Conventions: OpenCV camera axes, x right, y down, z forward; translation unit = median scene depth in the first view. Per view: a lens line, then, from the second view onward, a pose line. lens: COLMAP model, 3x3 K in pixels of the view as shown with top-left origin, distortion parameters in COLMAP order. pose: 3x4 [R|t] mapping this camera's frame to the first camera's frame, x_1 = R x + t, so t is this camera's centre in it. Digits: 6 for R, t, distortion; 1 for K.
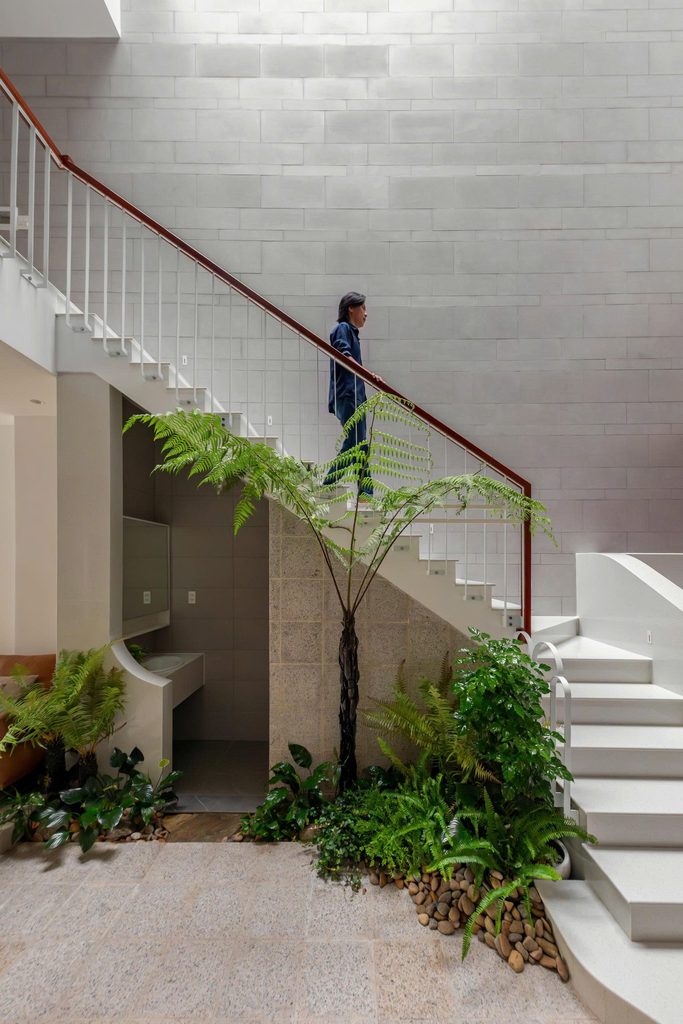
lens RADIAL K [[374.8, 0, 369.4], [0, 374.8, 560.9], [0, 0, 1]] dist [0.013543, -0.004081]
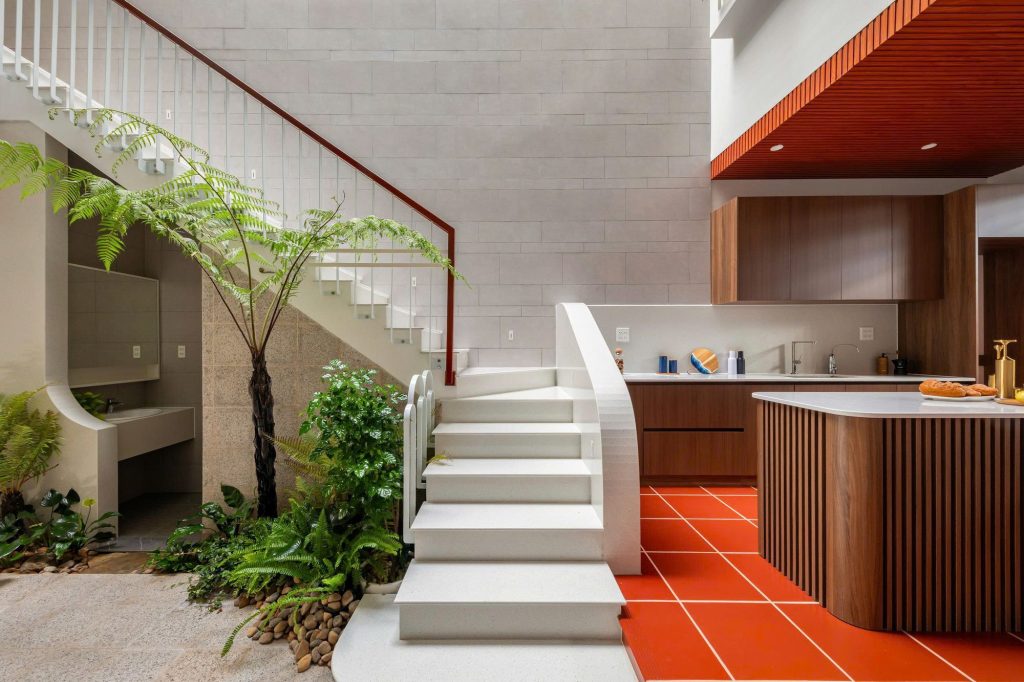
lens RADIAL K [[374.8, 0, 513.2], [0, 374.8, 344.2], [0, 0, 1]] dist [0.013543, -0.004081]
pose [[0.999981, -0.004670, 0.004050, 0.587361], [0.004622, 0.999921, 0.011680, 0.097926], [-0.004104, -0.011661, 0.999924, -0.026583]]
